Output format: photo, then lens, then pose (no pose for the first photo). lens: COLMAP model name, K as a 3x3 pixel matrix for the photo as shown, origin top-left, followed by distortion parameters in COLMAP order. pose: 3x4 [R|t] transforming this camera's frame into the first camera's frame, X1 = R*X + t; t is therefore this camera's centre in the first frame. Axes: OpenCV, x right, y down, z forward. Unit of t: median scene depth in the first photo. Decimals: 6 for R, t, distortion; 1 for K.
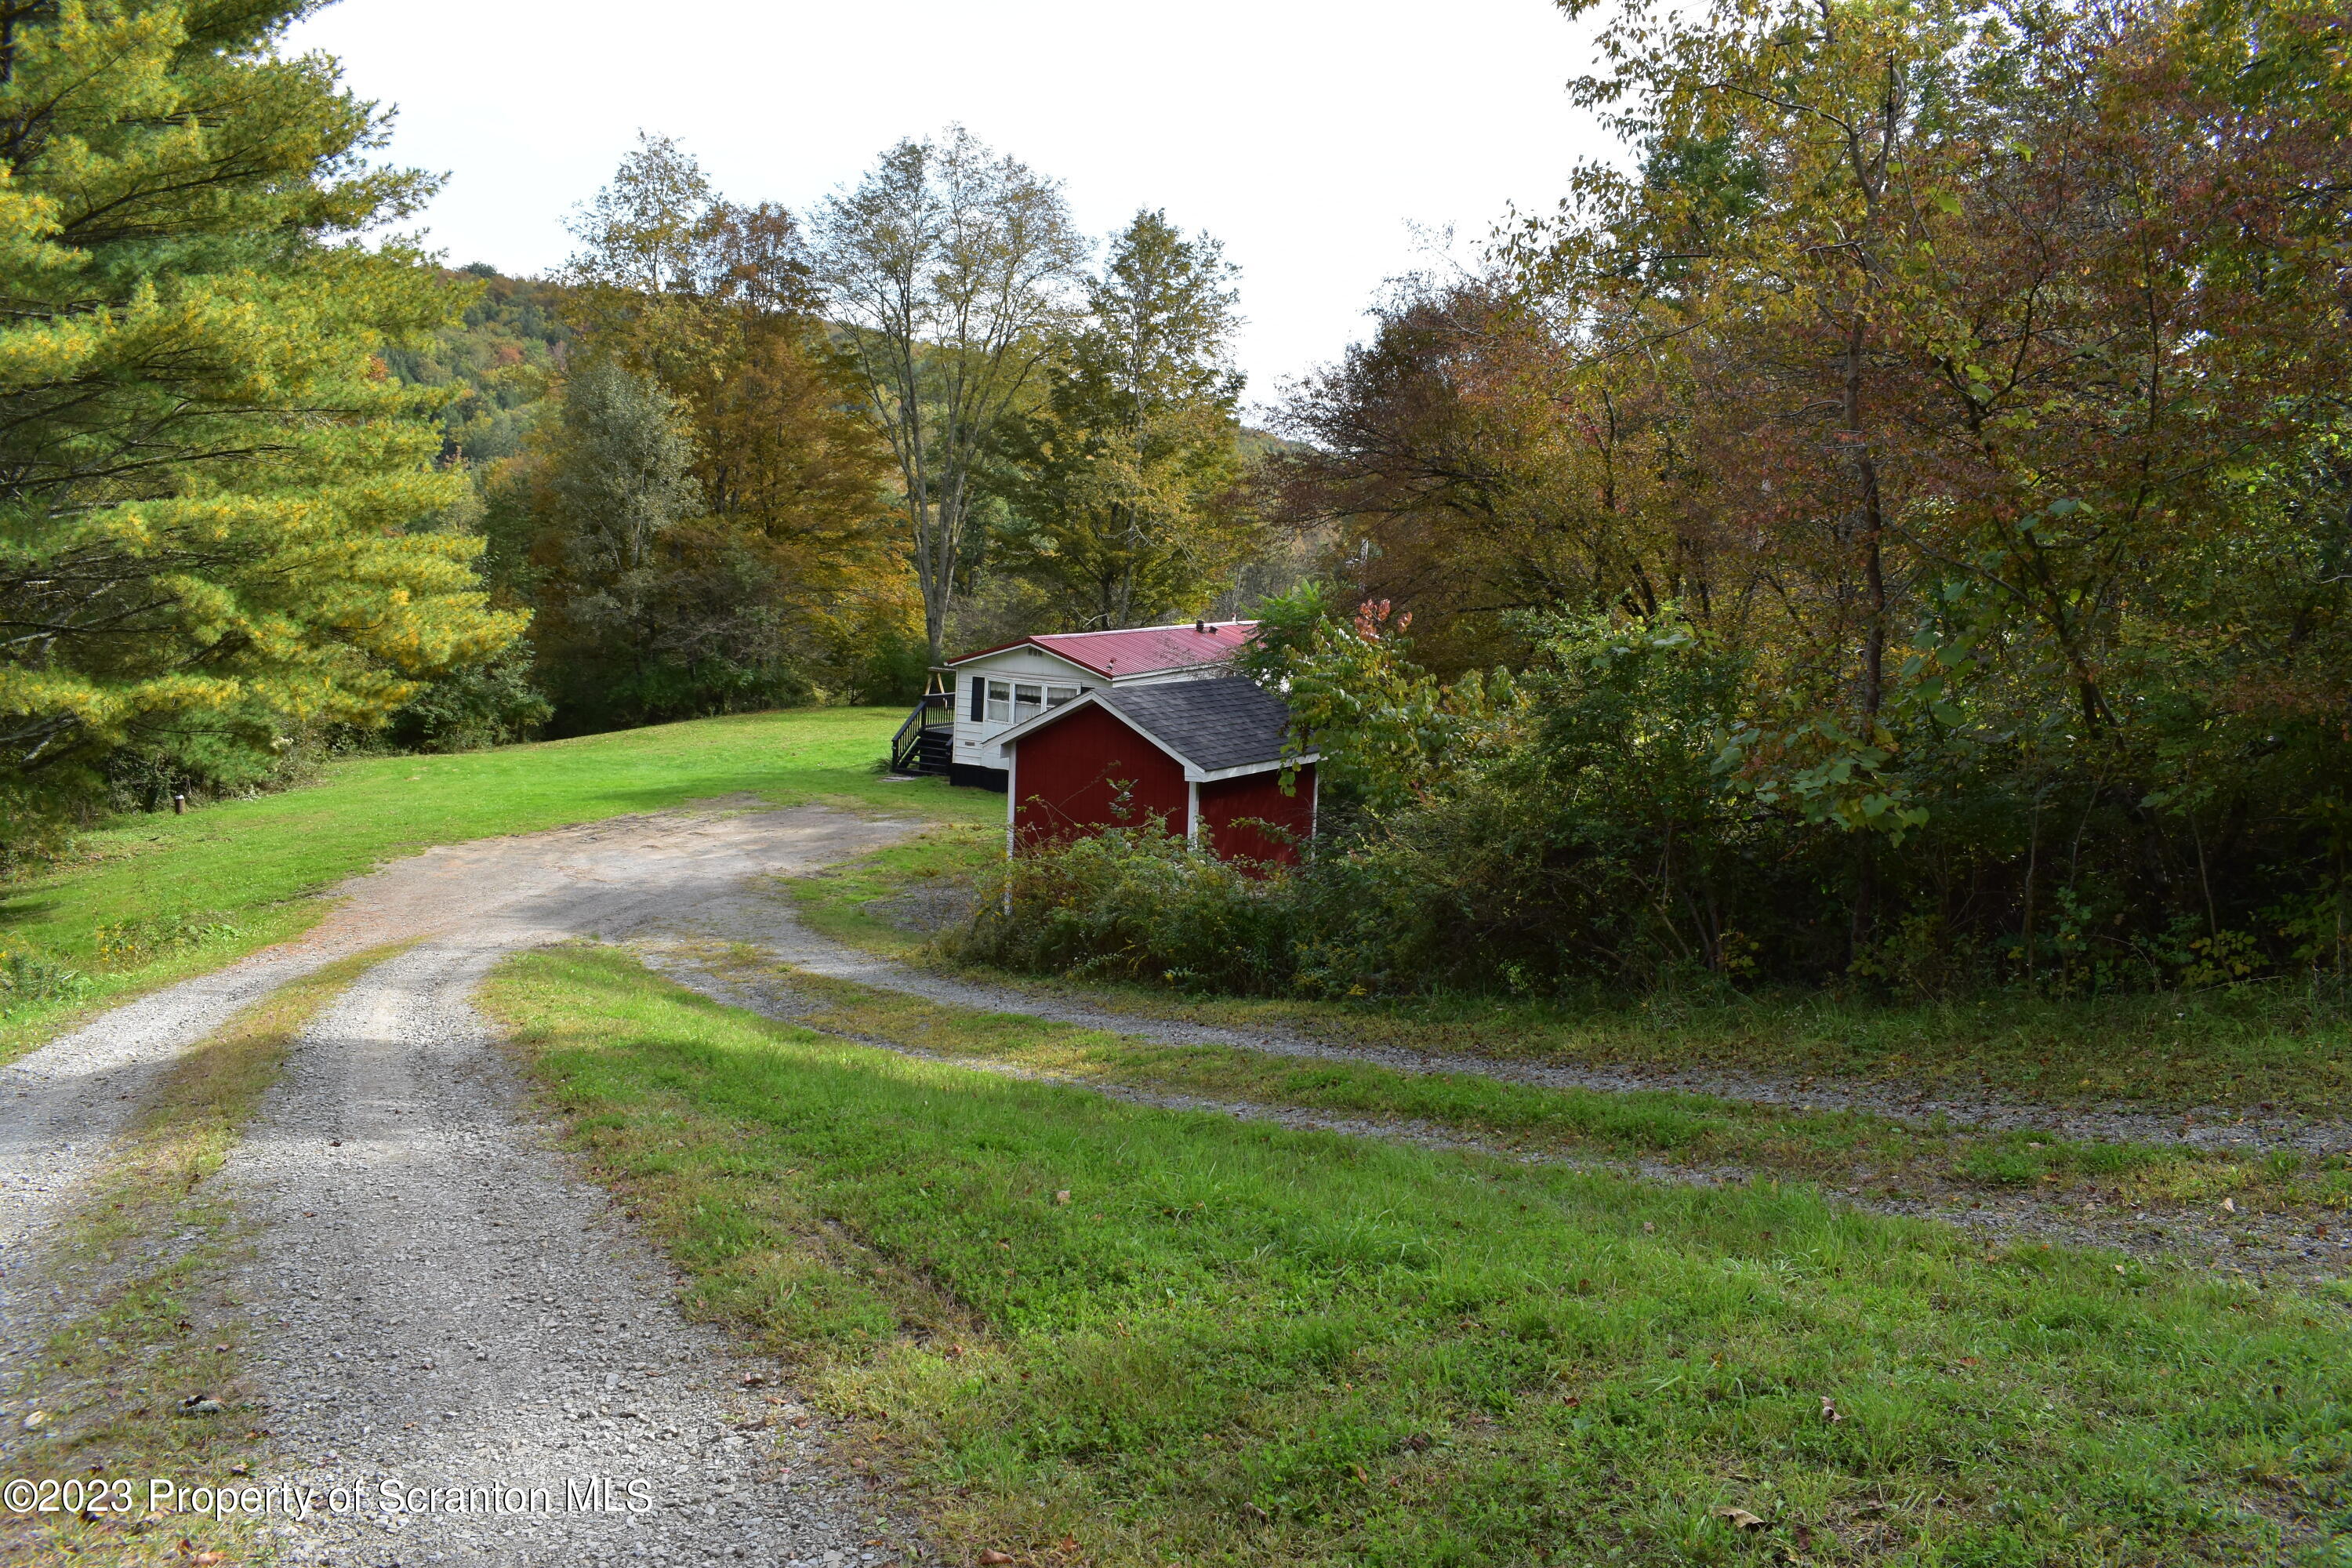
lens RADIAL K [[1827.9, 0, 1239.0], [0, 1827.9, 803.5], [0, 0, 1]] dist [-0.091596, 0.007334]
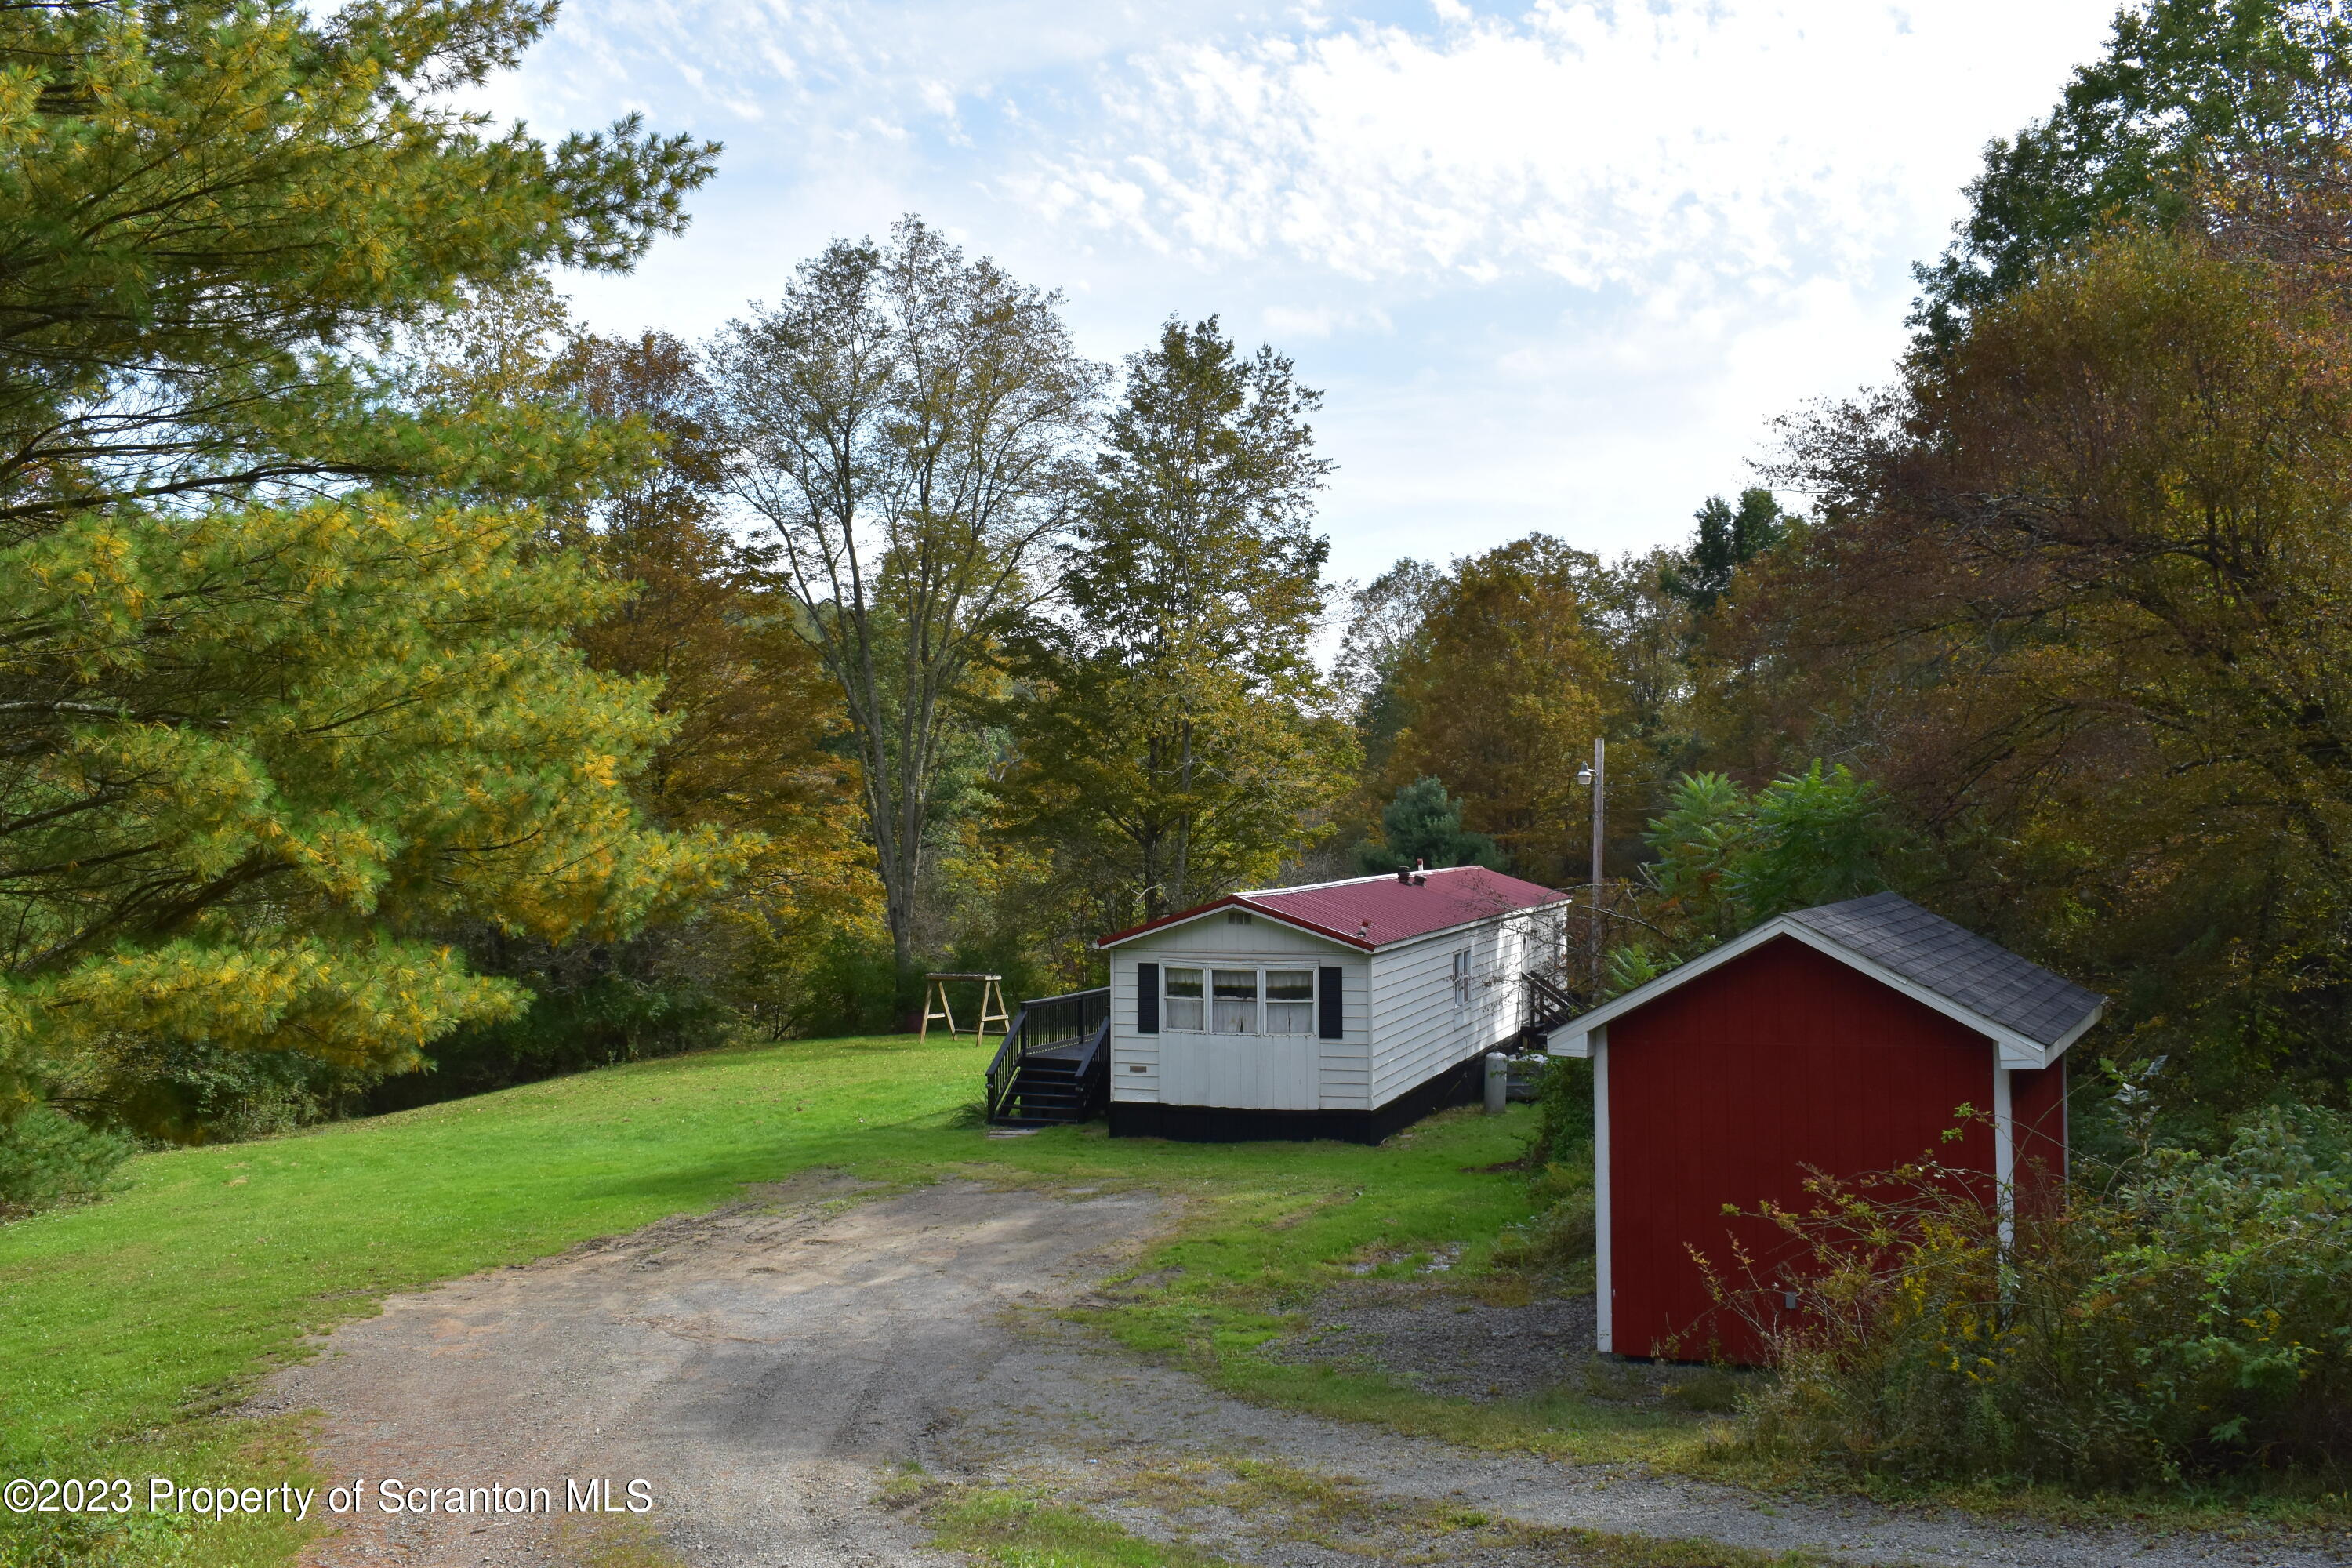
lens RADIAL K [[2345.6, 0, 1258.2], [0, 2345.6, 815.7], [0, 0, 1]] dist [-0.080095, 0.000000]
pose [[0.996175, -0.061432, 0.062133, -0.095977], [0.069604, 0.987801, -0.139300, -0.002175], [-0.052818, 0.143092, 0.988299, 0.113102]]
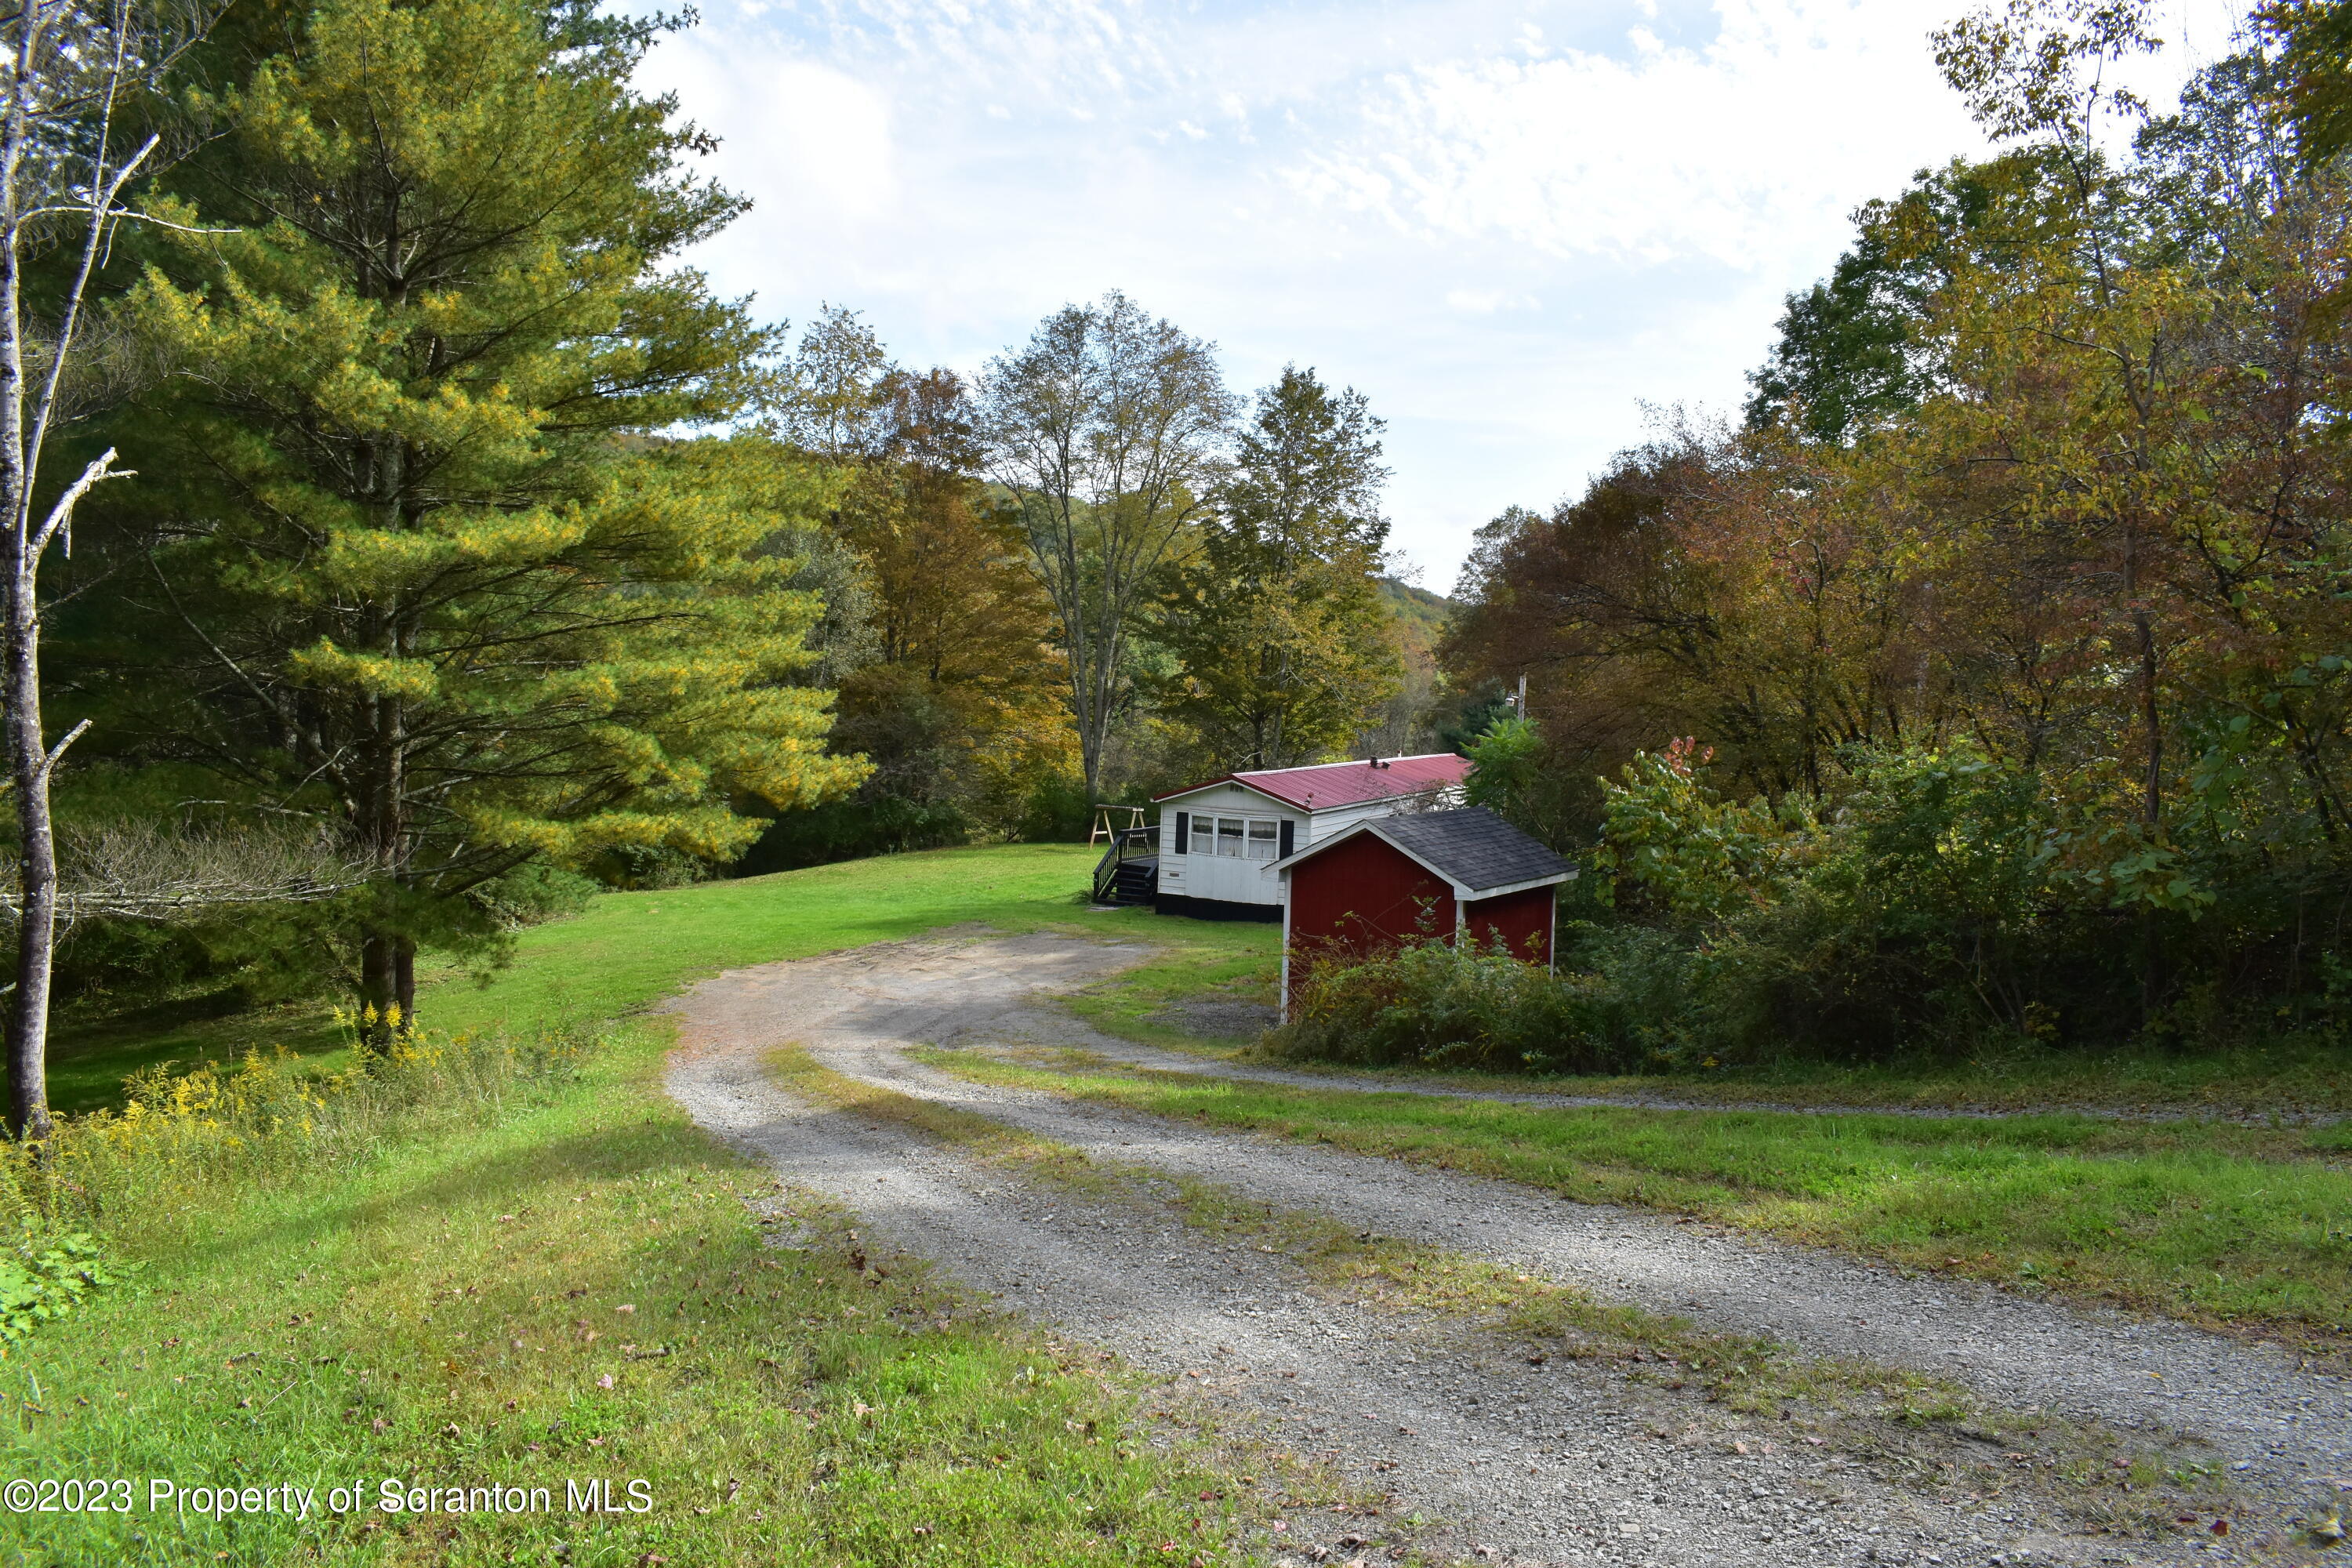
lens RADIAL K [[1827.9, 0, 1251.2], [0, 1827.9, 808.4], [0, 0, 1]] dist [-0.091596, 0.007334]
pose [[0.998965, -0.013485, -0.043431, -0.035422], [0.010338, 0.997360, -0.071881, 0.003647], [0.044285, 0.071358, 0.996467, -0.041075]]
